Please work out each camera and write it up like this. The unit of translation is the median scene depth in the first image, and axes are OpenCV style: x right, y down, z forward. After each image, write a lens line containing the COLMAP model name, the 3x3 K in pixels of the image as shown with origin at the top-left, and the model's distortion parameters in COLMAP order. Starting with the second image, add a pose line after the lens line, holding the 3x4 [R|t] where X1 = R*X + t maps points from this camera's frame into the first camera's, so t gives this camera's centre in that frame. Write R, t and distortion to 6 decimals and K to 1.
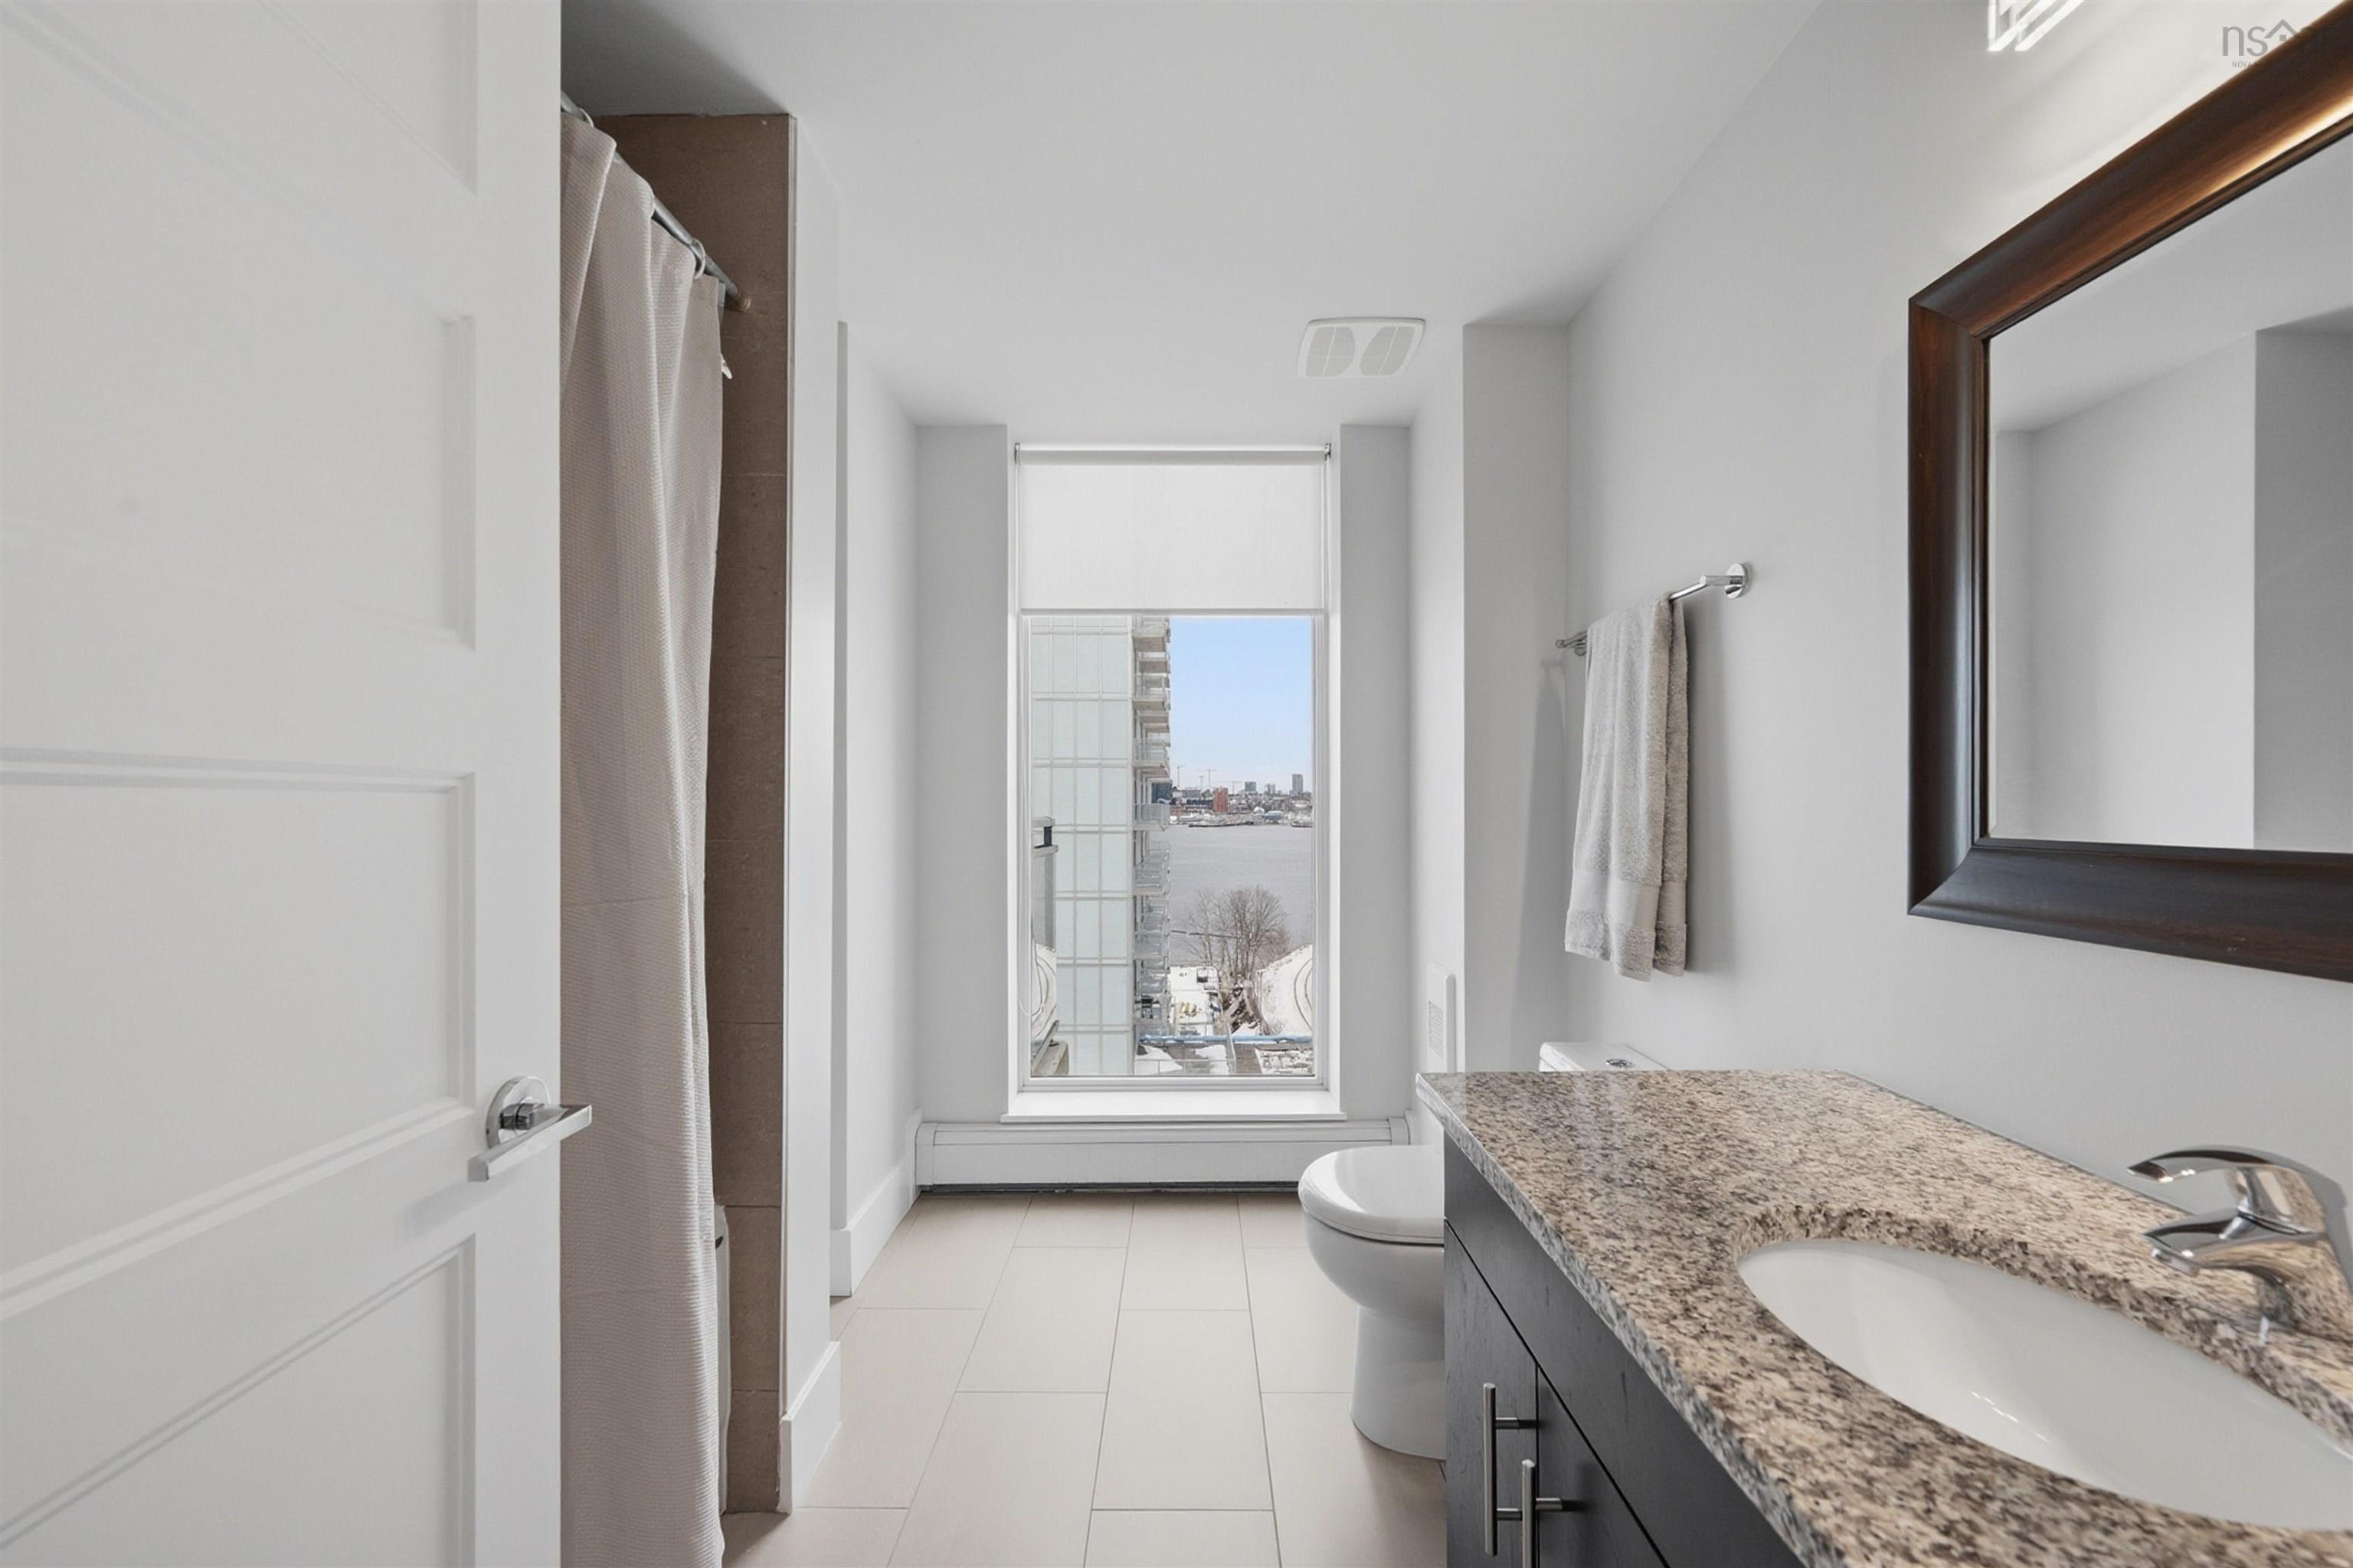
lens RADIAL K [[928.4, 0, 1185.6], [0, 928.4, 808.4], [0, 0, 1]] dist [0.002250, 0.000147]
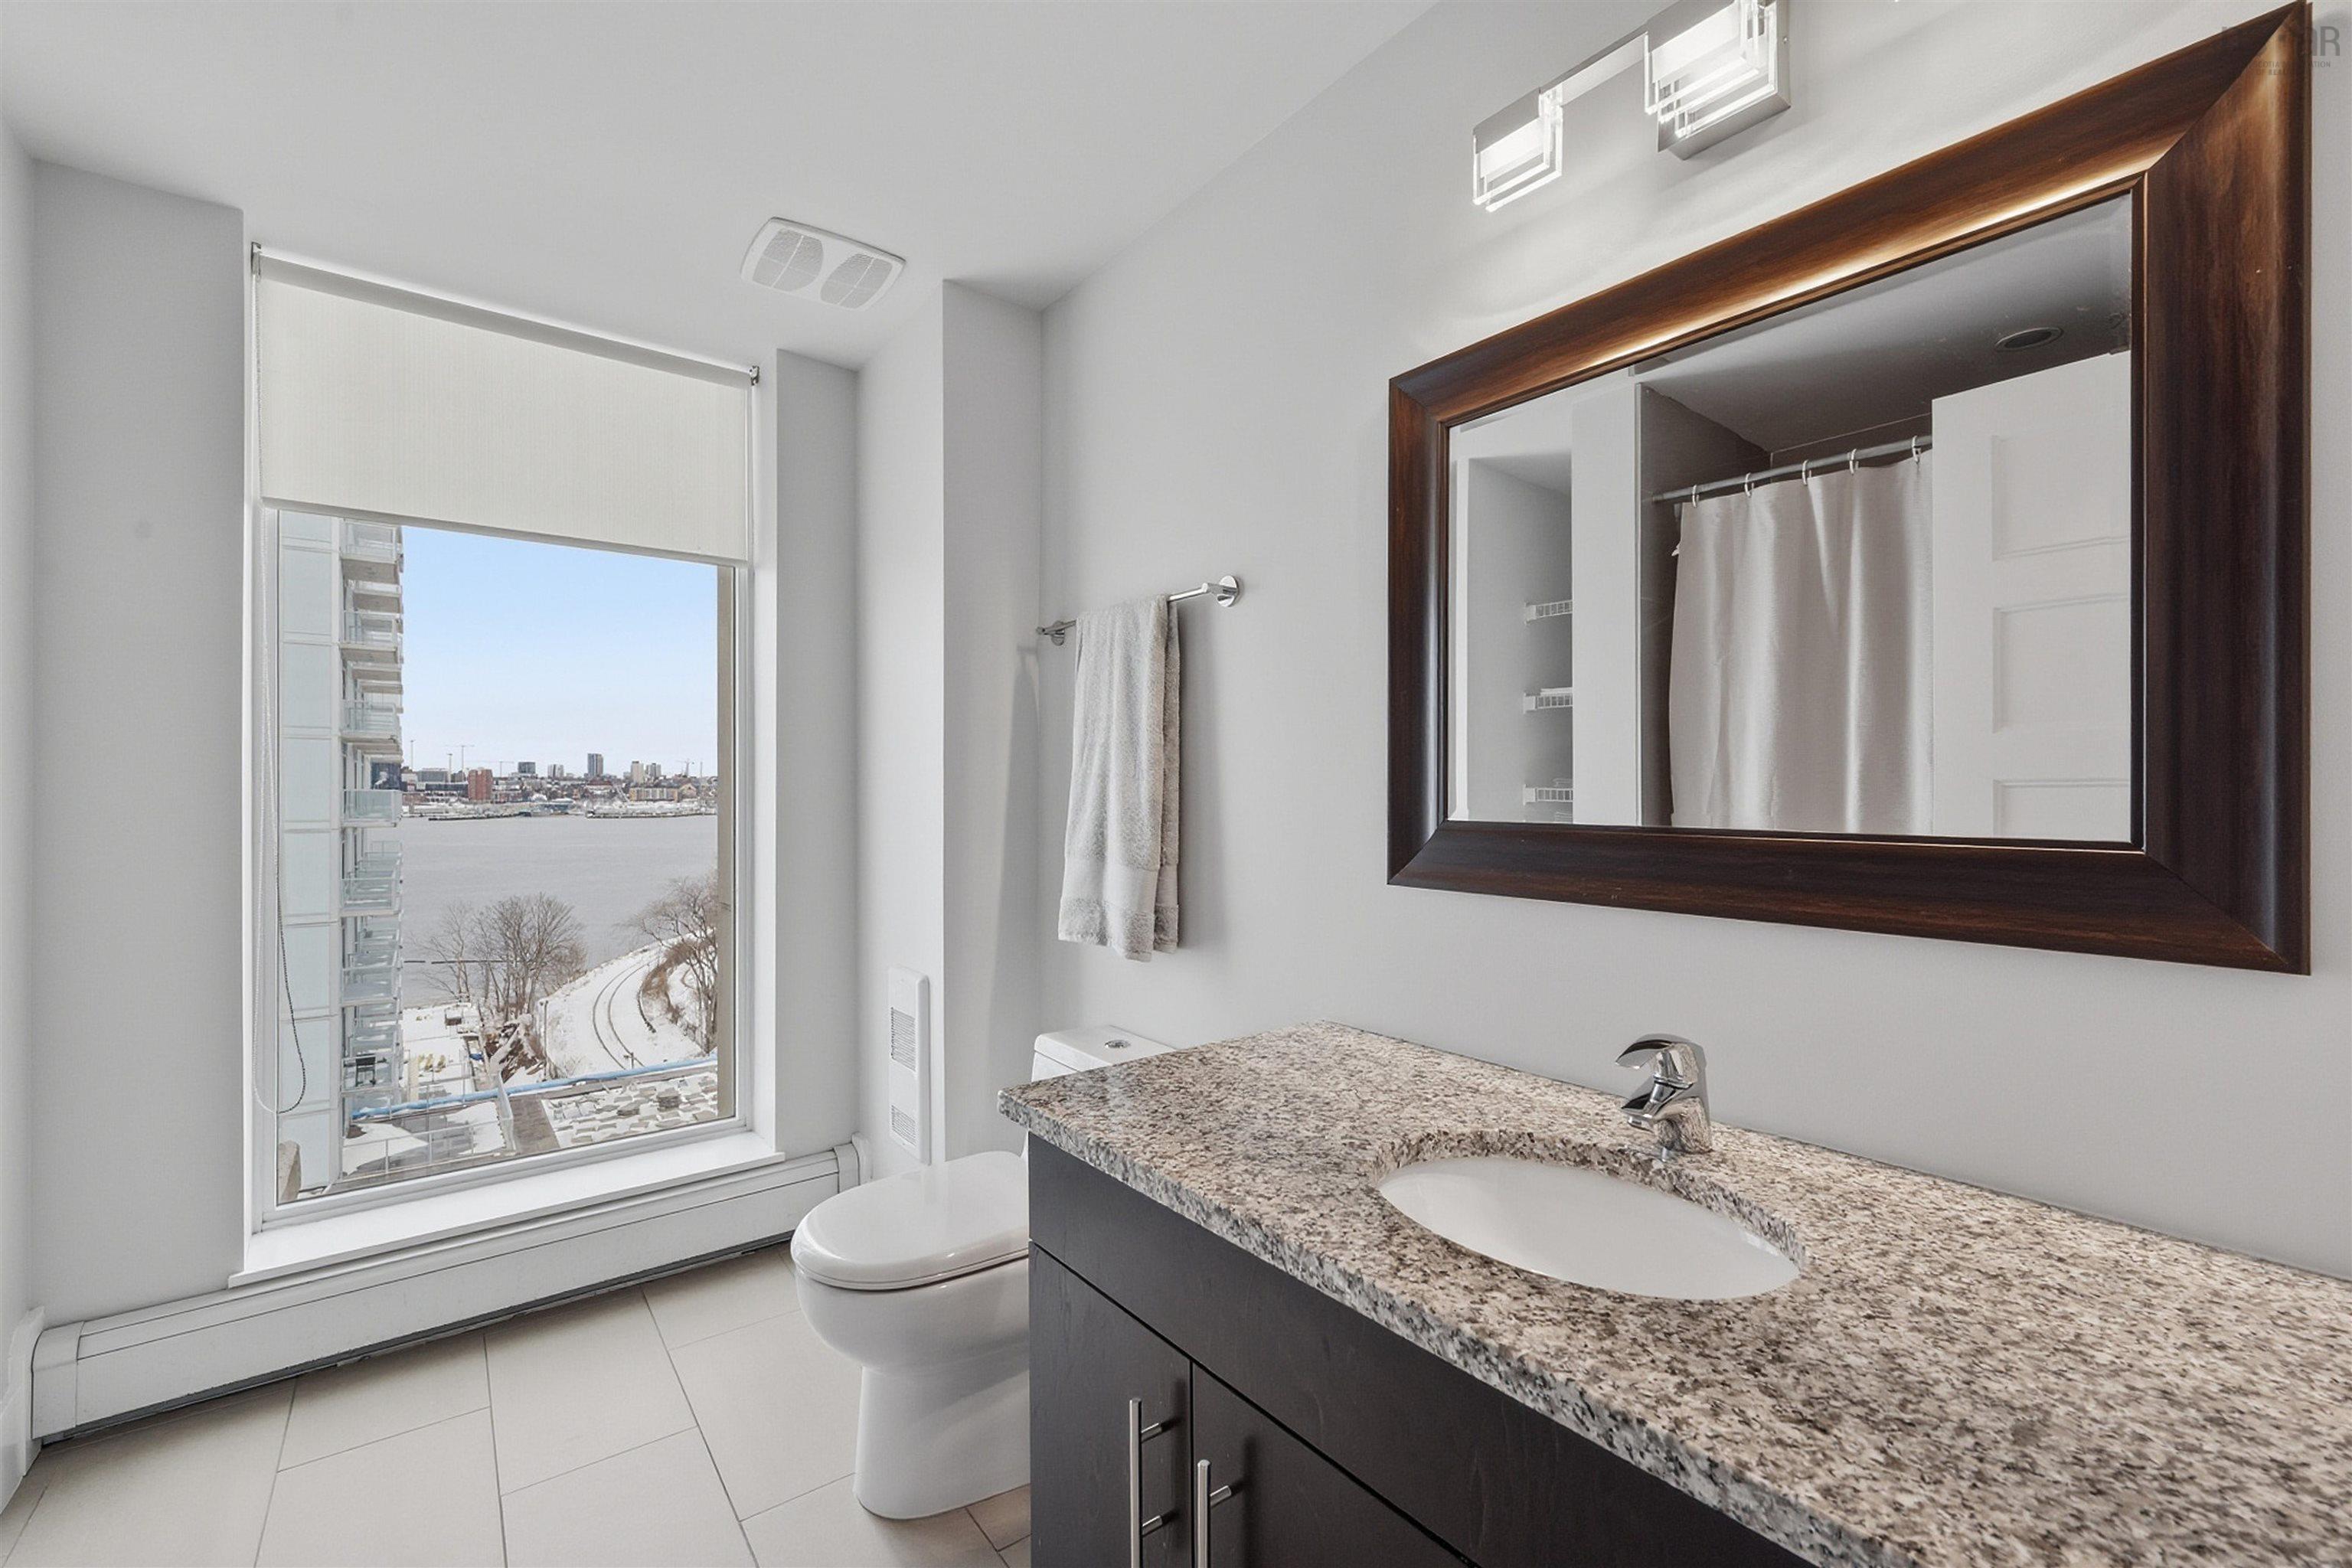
lens RADIAL K [[985.3, 0, 1171.3], [0, 985.3, 791.3], [0, 0, 1]] dist [0.000189, 0.000822]
pose [[0.795733, -0.002531, 0.605642, -0.156168], [0.004292, 0.999990, -0.001459, -0.004549], [-0.605632, 0.003760, 0.795736, 0.099358]]
